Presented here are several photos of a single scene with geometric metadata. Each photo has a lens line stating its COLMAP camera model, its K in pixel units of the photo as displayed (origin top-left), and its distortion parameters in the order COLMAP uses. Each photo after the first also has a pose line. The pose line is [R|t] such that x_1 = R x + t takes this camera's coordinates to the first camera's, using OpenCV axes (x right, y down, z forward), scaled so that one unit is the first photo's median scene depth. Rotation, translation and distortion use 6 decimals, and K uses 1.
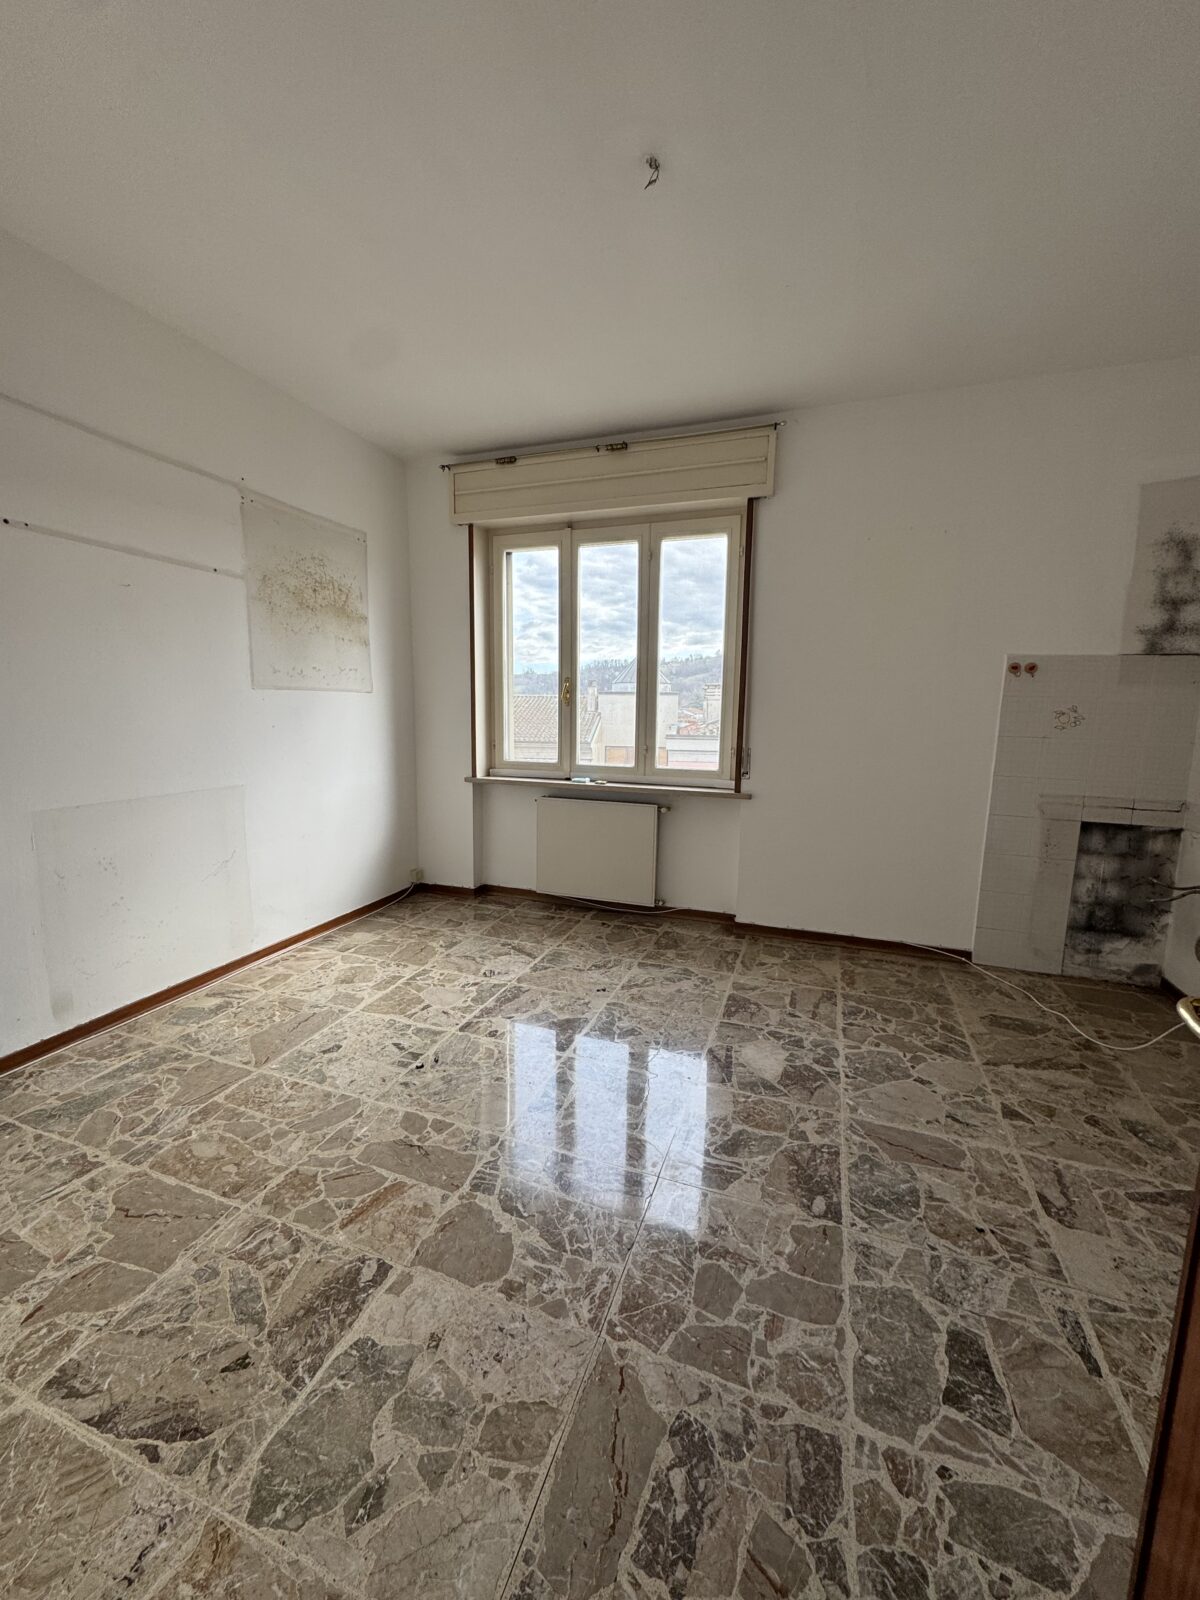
lens RADIAL K [[637.8, 0, 601.0], [0, 637.8, 800.0], [0, 0, 1]] dist [-0.004406, 0.000675]
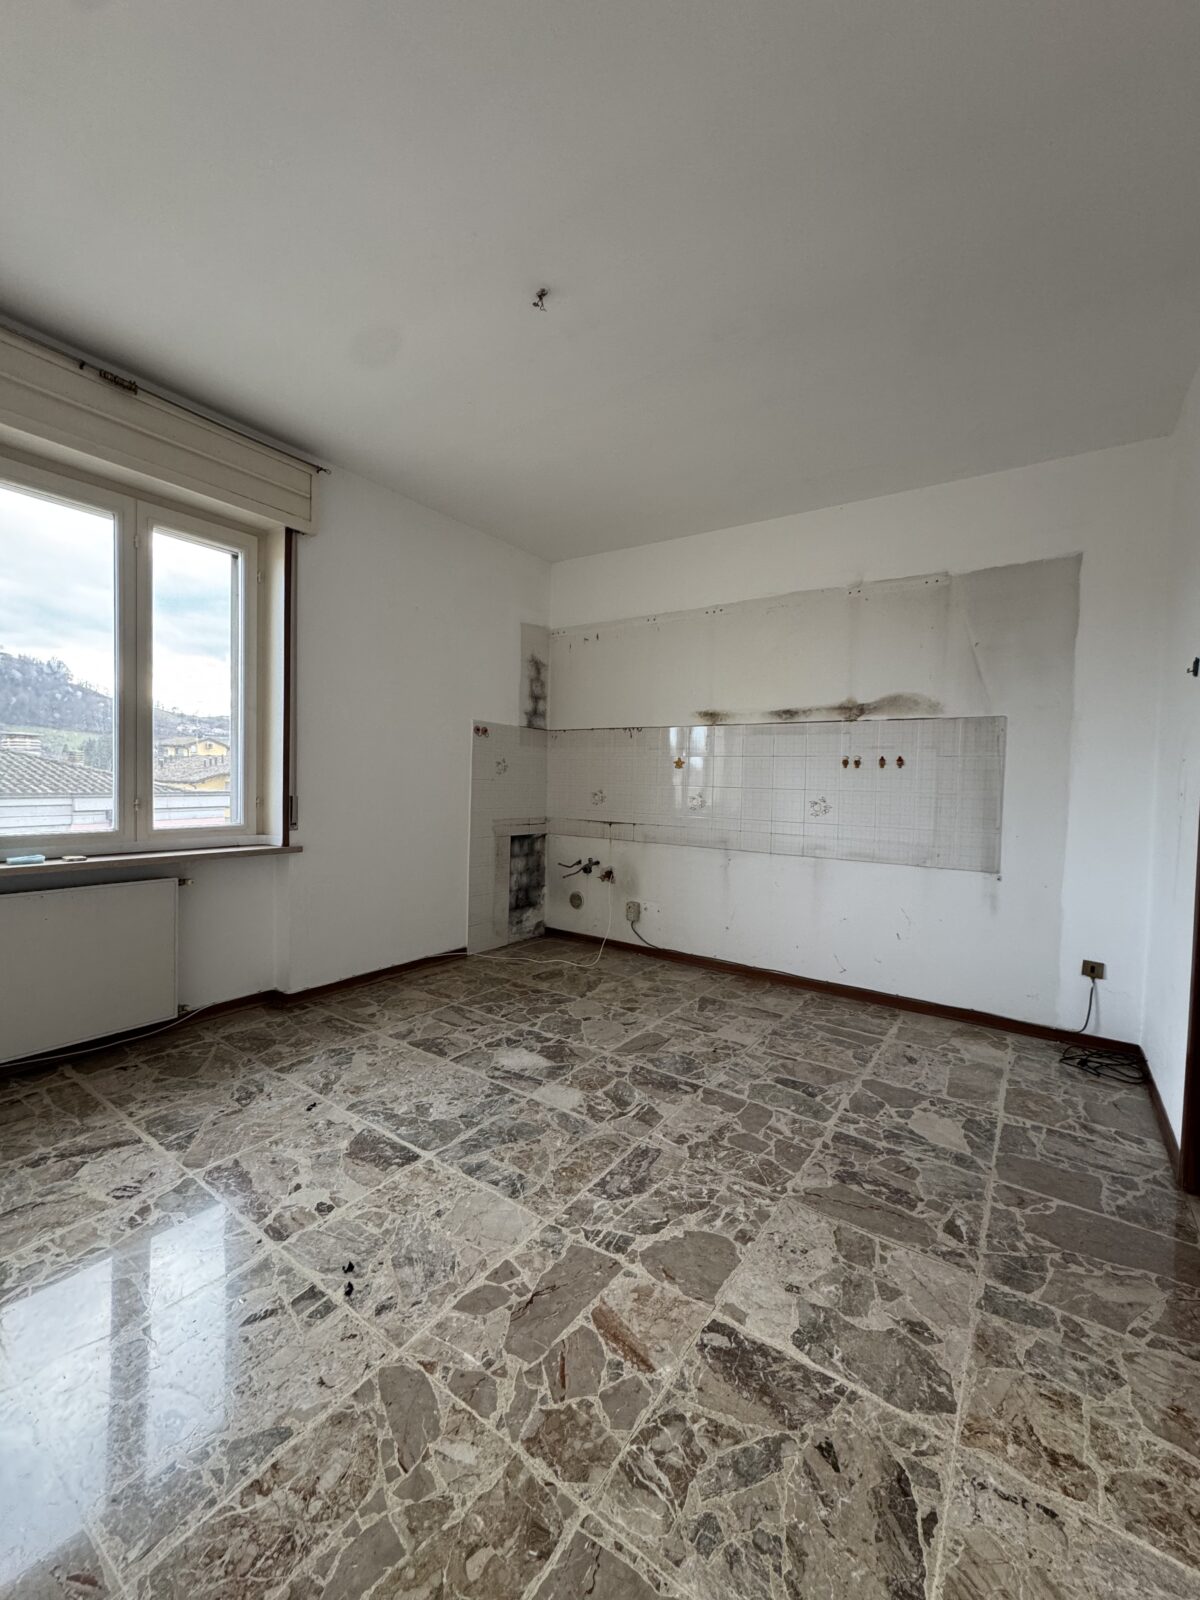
lens RADIAL K [[637.8, 0, 600.9], [0, 637.8, 799.4], [0, 0, 1]] dist [-0.004406, 0.000675]
pose [[0.259316, -0.037965, 0.965046, -0.763073], [0.116881, 0.993116, 0.007662, -0.046365], [-0.958694, 0.110809, 0.261968, 0.493406]]
